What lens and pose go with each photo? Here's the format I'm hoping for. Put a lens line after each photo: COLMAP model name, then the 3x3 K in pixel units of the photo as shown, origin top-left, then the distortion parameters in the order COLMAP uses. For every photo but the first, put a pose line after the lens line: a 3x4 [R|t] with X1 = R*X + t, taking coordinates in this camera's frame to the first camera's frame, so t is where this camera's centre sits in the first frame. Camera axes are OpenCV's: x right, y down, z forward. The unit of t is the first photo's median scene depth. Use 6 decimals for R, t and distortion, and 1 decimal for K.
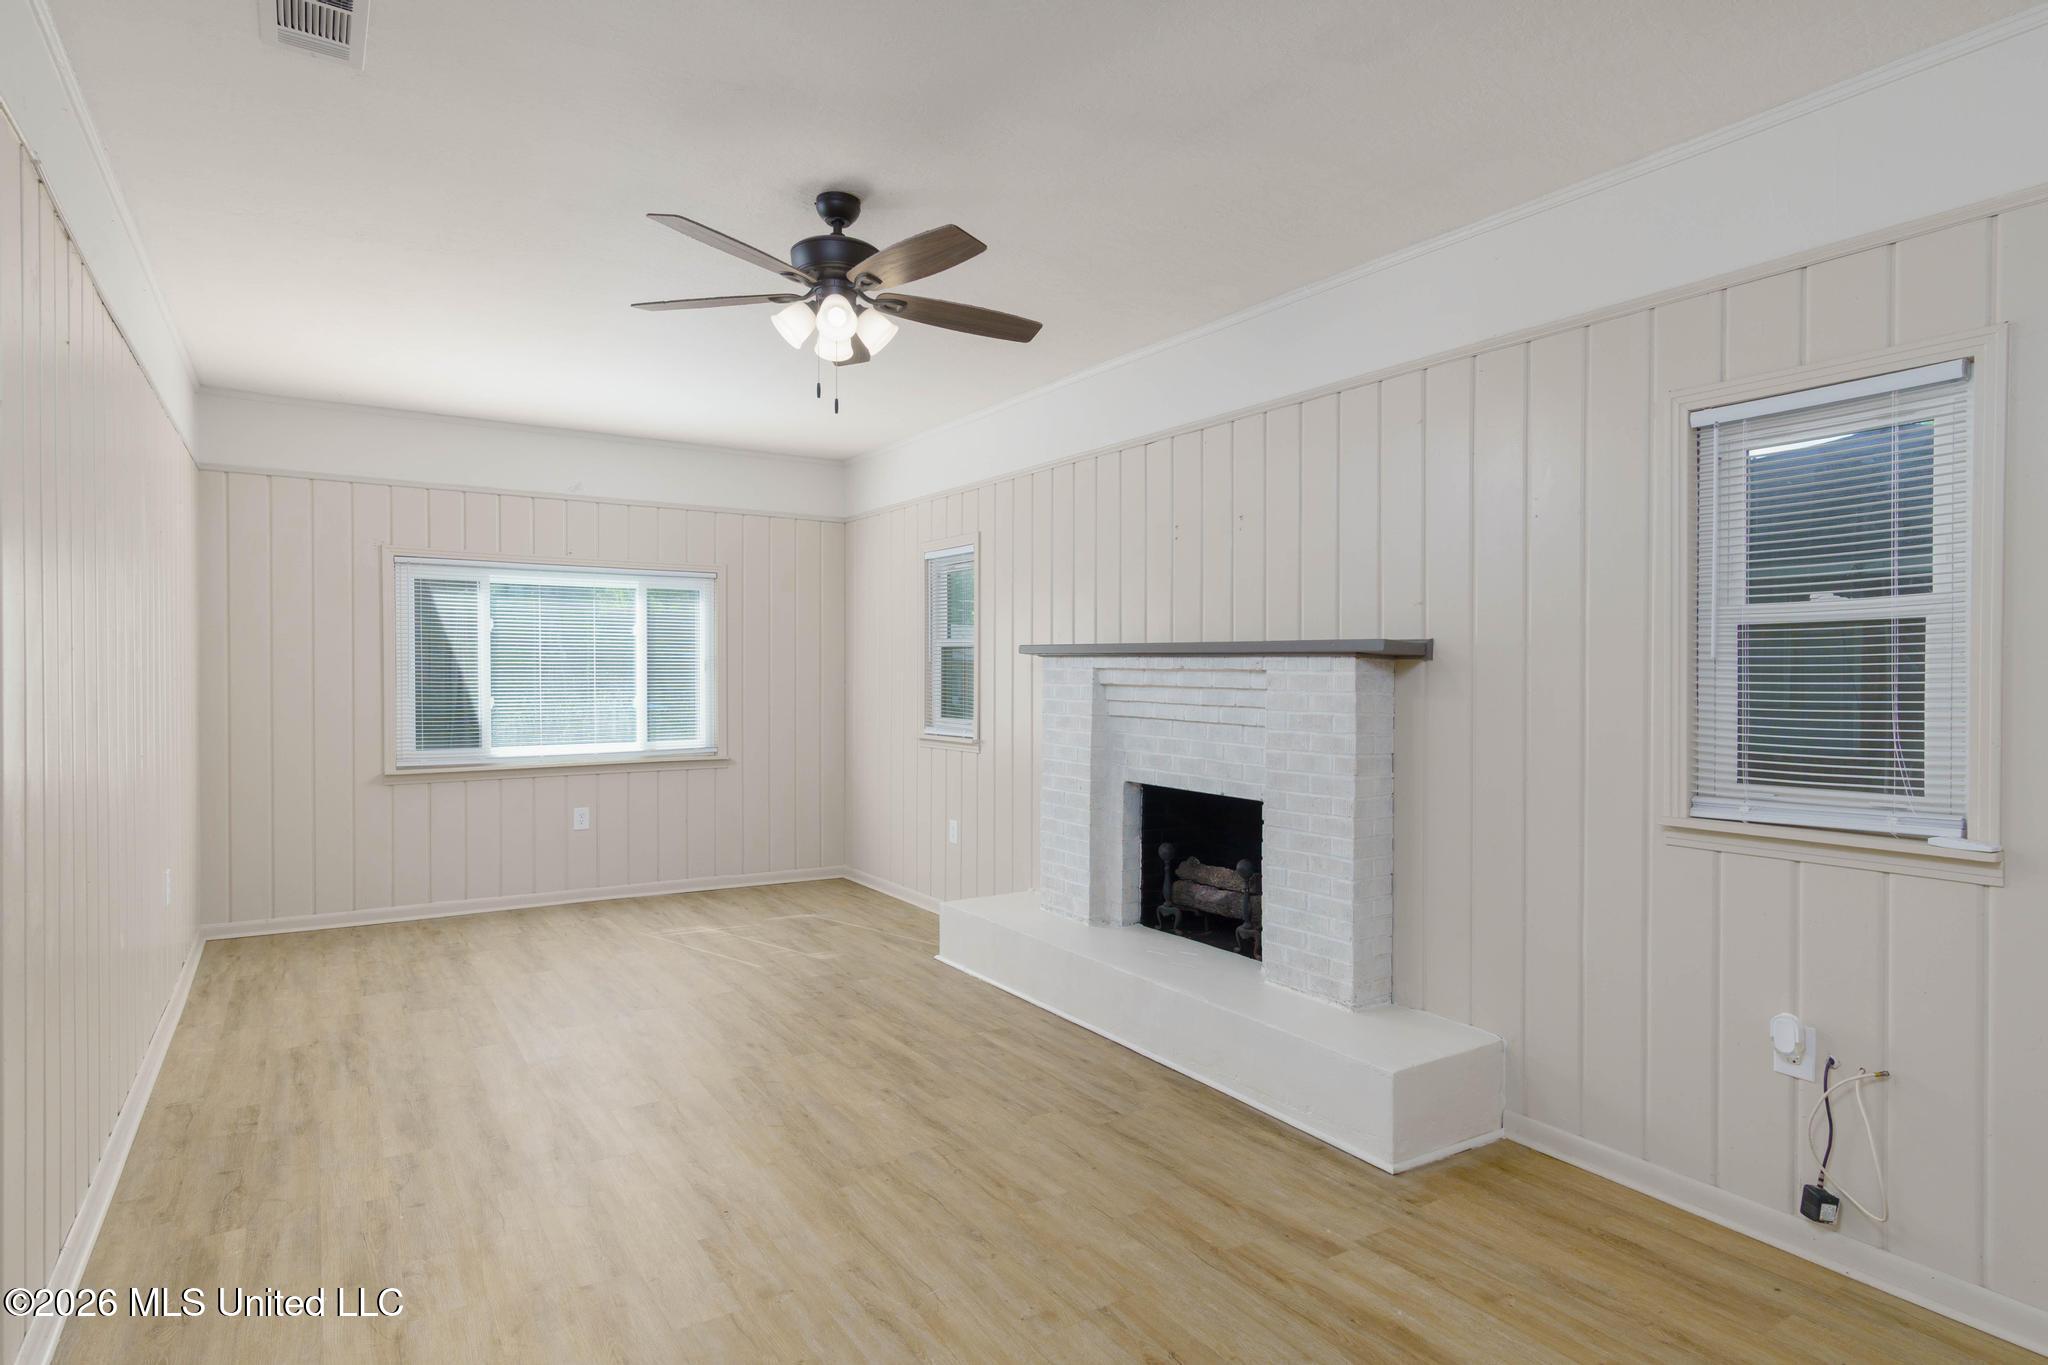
lens RADIAL K [[1100.8, 0, 1033.8], [0, 1100.8, 679.1], [0, 0, 1]] dist [-0.004300, 0.002002]
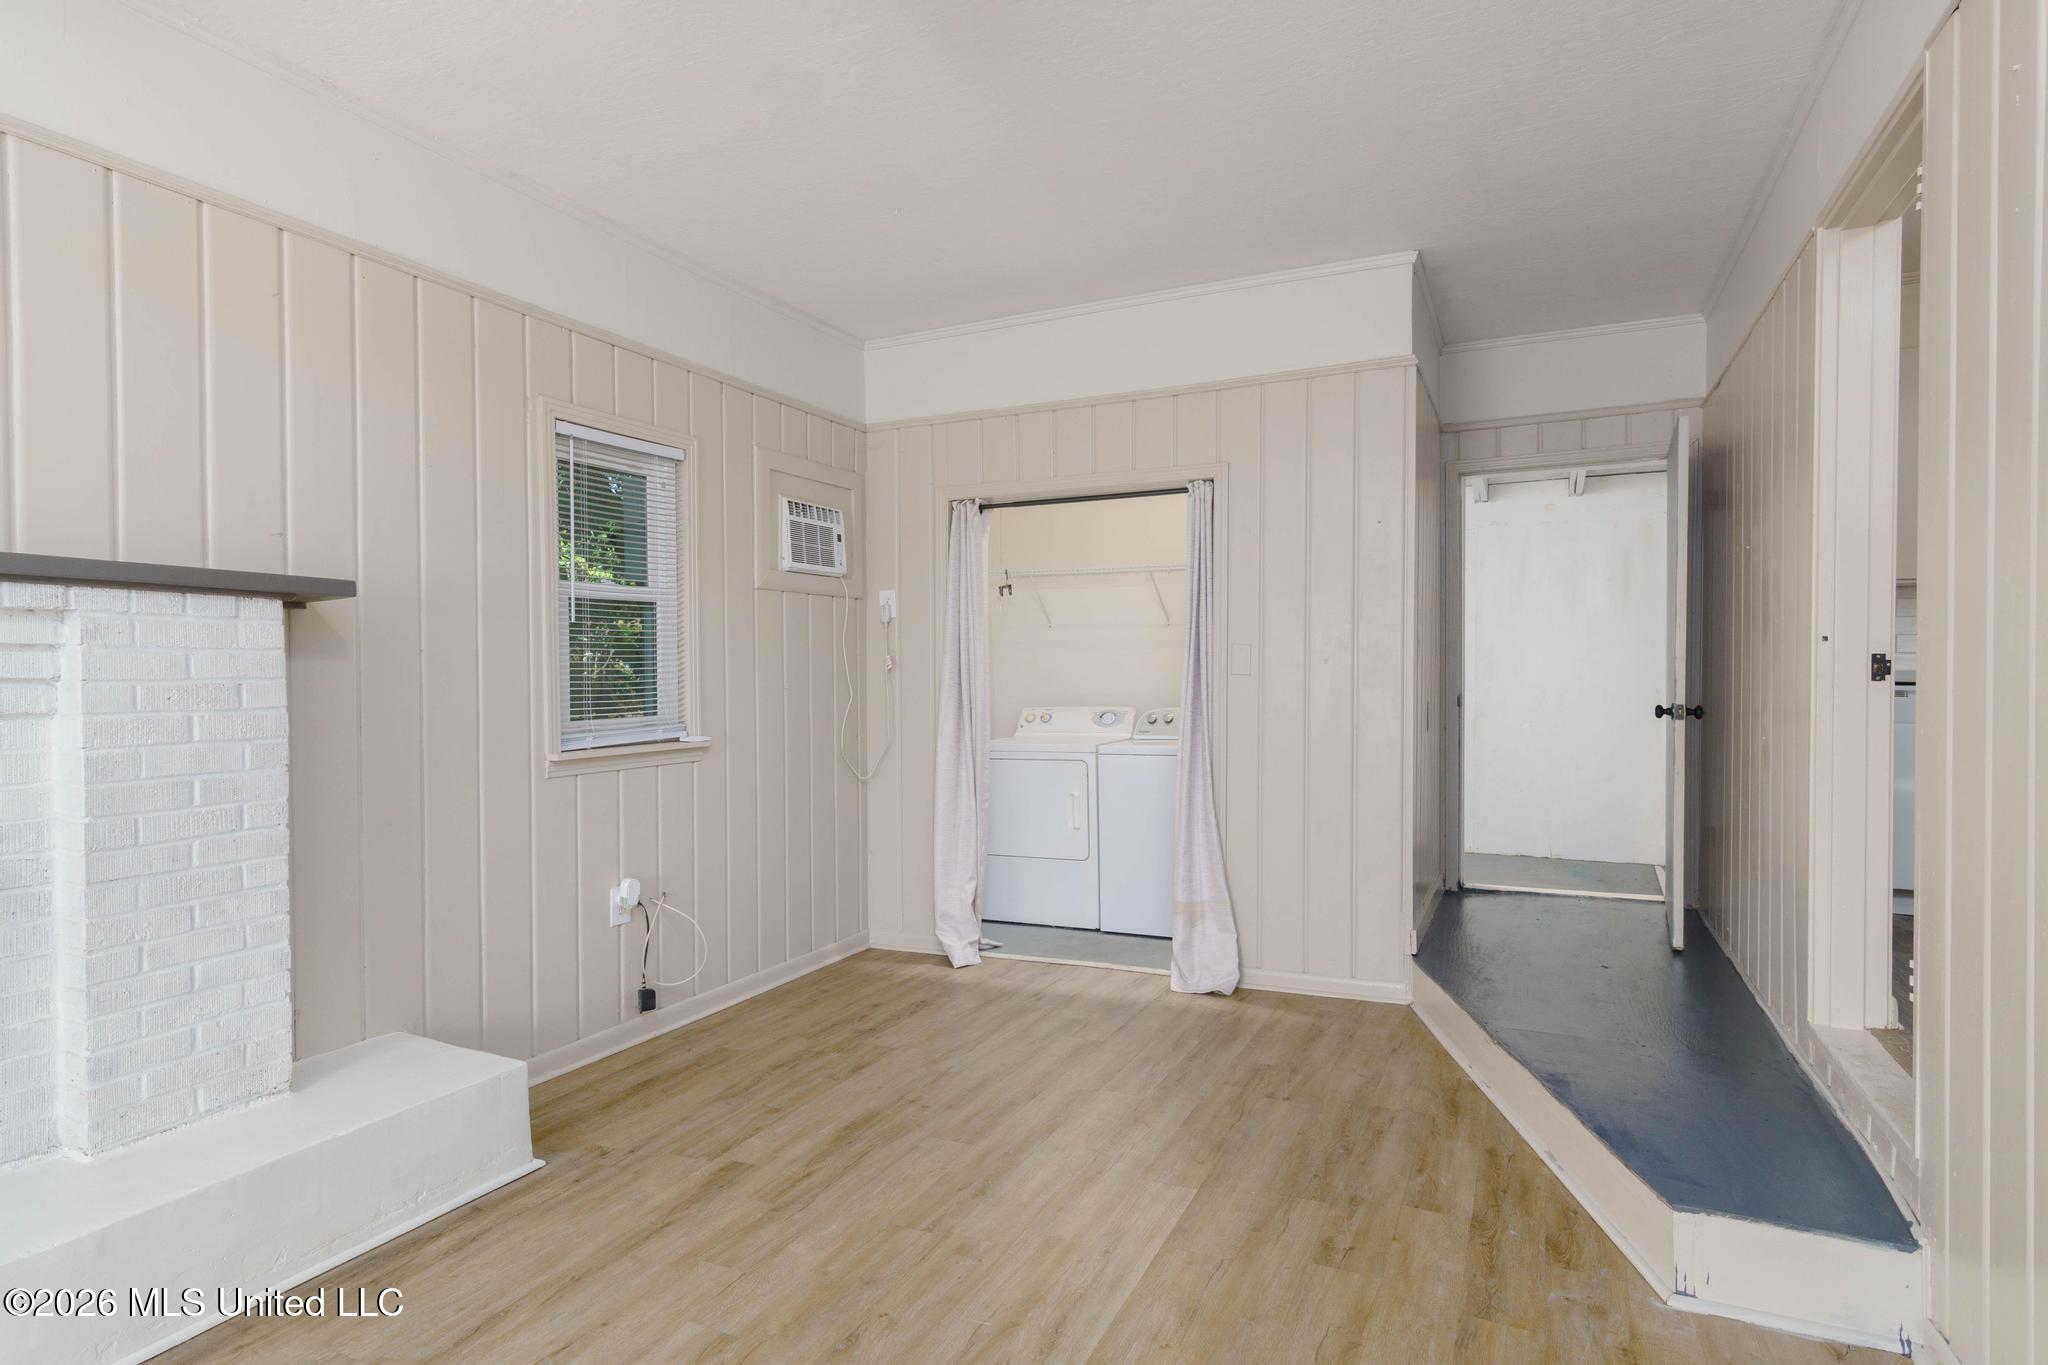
lens RADIAL K [[1100.8, 0, 1033.2], [0, 1100.8, 682.4], [0, 0, 1]] dist [-0.004300, 0.002002]
pose [[-0.529361, -0.014514, 0.848272, -0.757938], [0.004720, 0.999788, 0.020051, 0.028159], [-0.848383, 0.014618, -0.529181, 1.272939]]
